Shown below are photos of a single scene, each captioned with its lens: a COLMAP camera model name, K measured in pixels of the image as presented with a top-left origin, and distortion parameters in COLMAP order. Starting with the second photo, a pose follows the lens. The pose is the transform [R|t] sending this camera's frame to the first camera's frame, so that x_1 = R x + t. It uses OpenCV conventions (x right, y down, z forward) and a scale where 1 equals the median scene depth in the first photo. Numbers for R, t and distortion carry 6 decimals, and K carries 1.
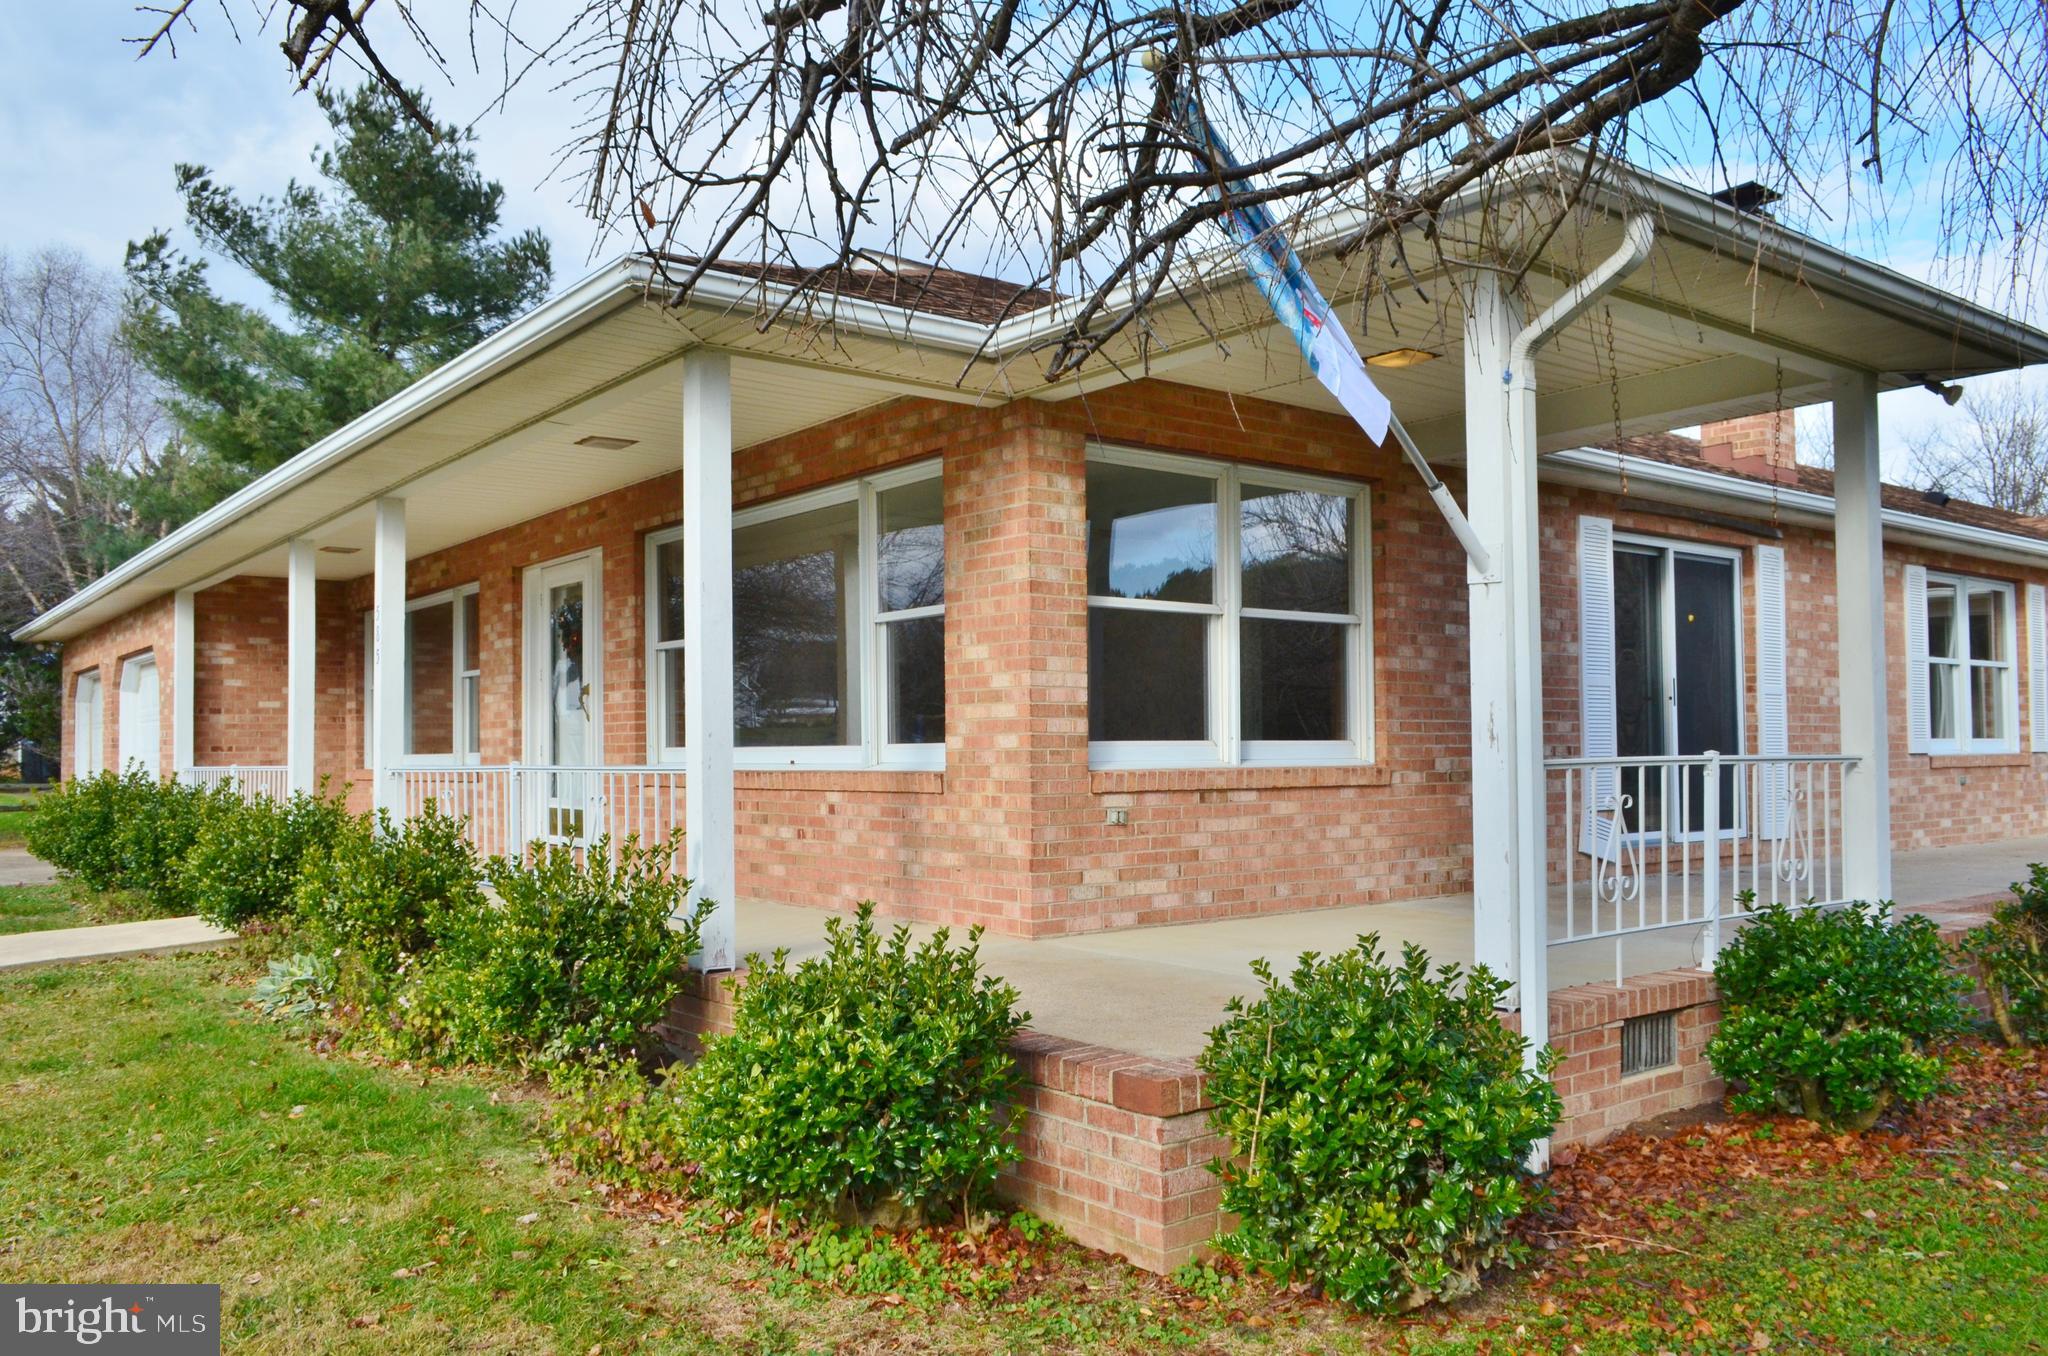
lens RADIAL K [[1576.9, 0, 1036.9], [0, 1576.9, 678.8], [0, 0, 1]] dist [-0.034617, 0.026155]
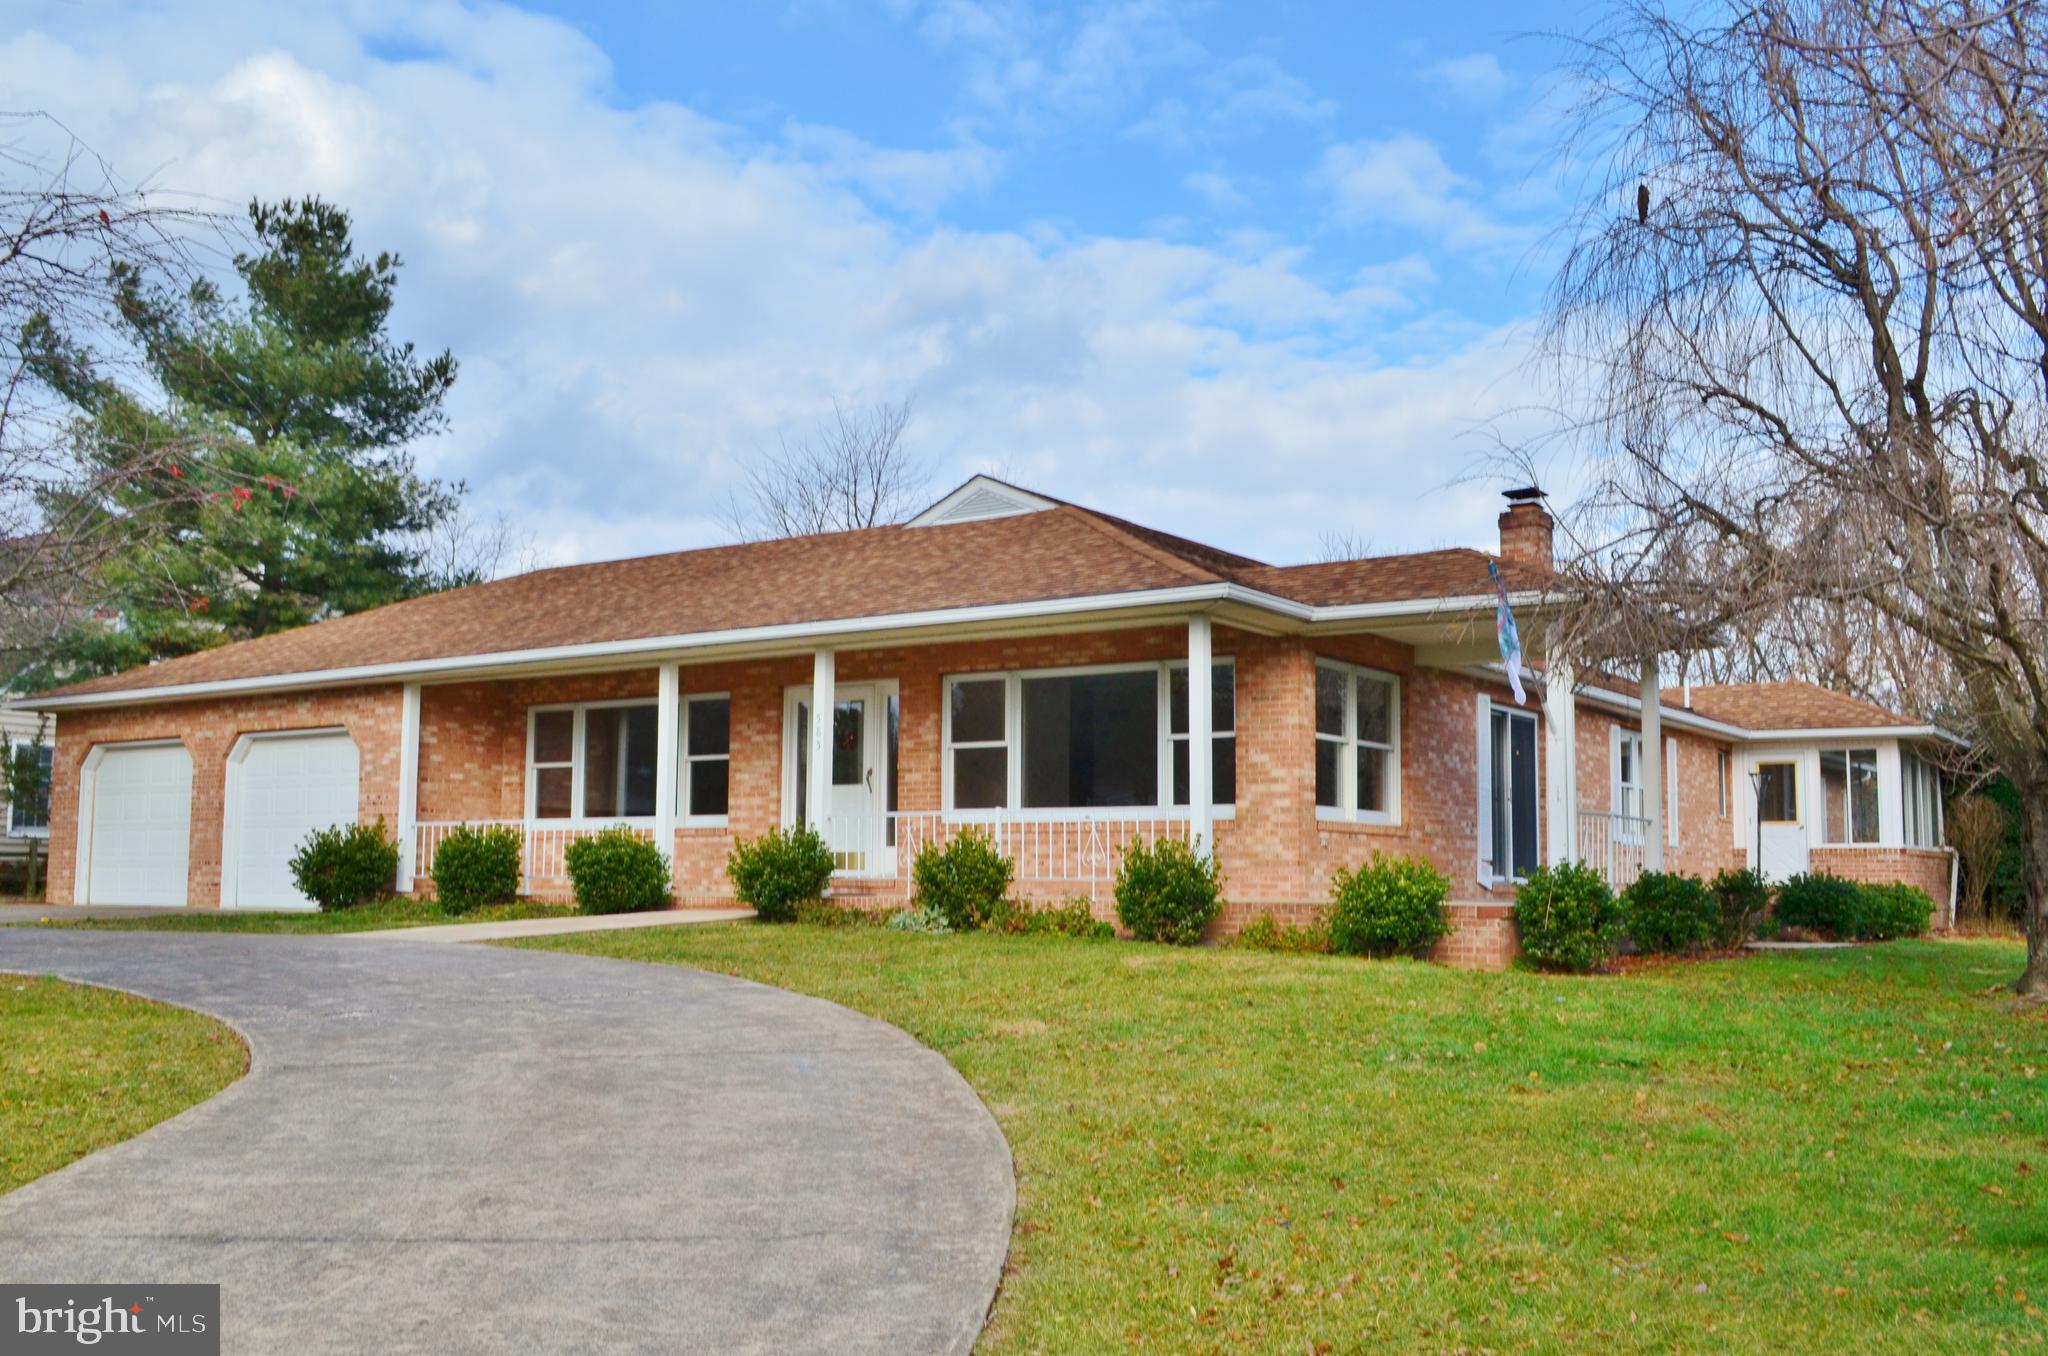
lens RADIAL K [[1929.6, 0, 1017.5], [0, 1929.6, 667.0], [0, 0, 1]] dist [-0.042207, 0.000000]
pose [[0.955912, 0.051573, 0.289088, -0.568880], [-0.031758, 0.996839, -0.072822, 0.030278], [-0.291930, 0.060431, 0.954529, -0.676524]]
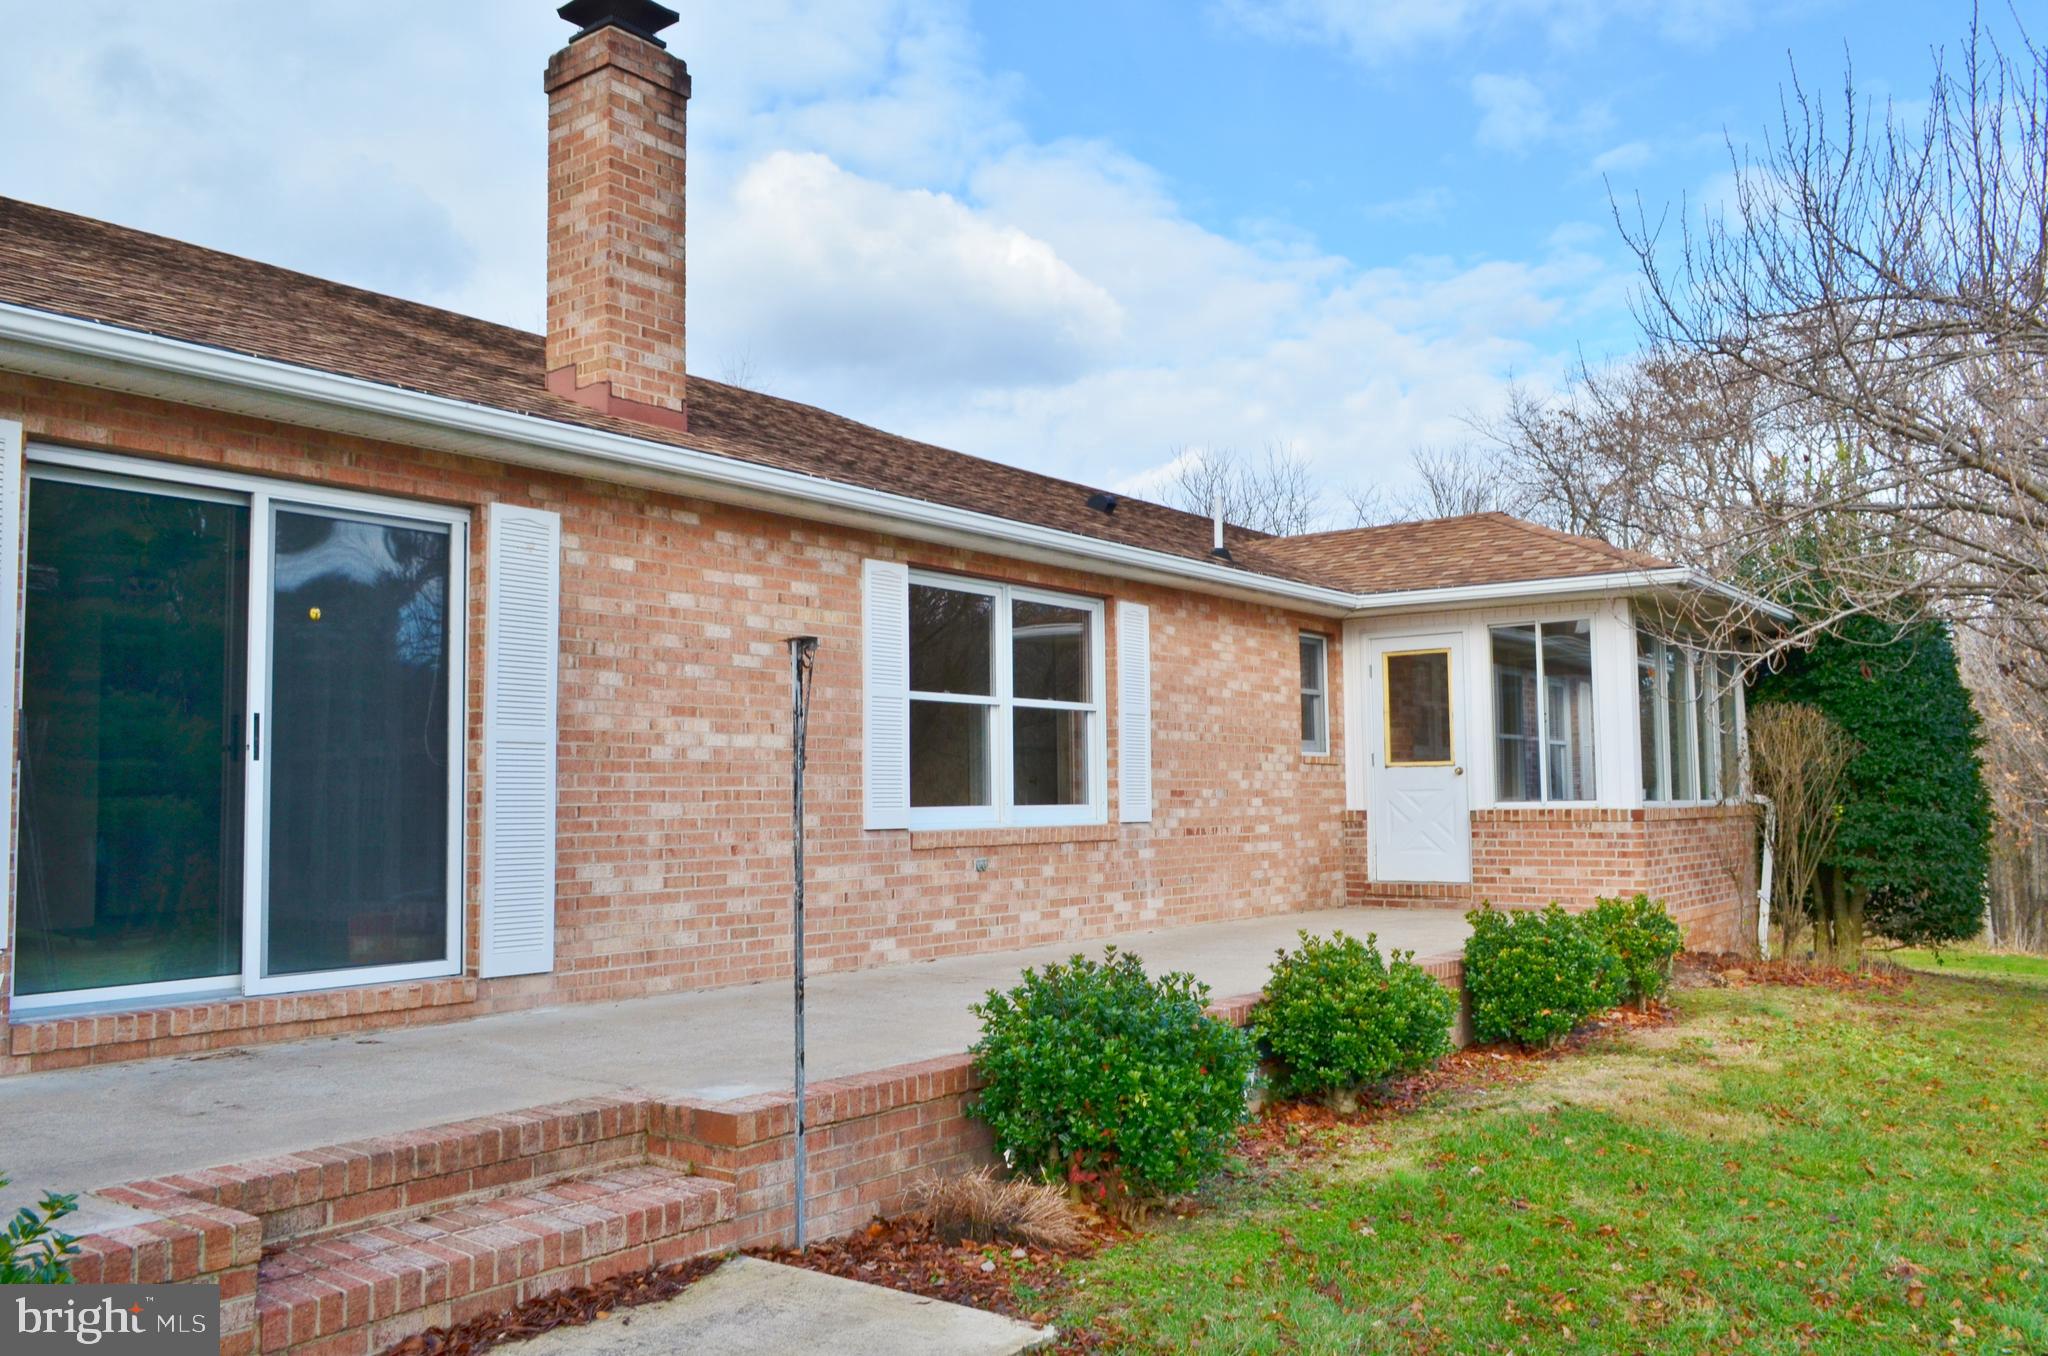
lens RADIAL K [[1576.9, 0, 1040.5], [0, 1576.9, 682.3], [0, 0, 1]] dist [-0.034617, 0.026155]
pose [[0.966820, 0.013949, 0.255079, 0.419500], [-0.005617, 0.999427, -0.033364, 0.004824], [-0.255398, 0.030824, 0.966344, 0.278586]]
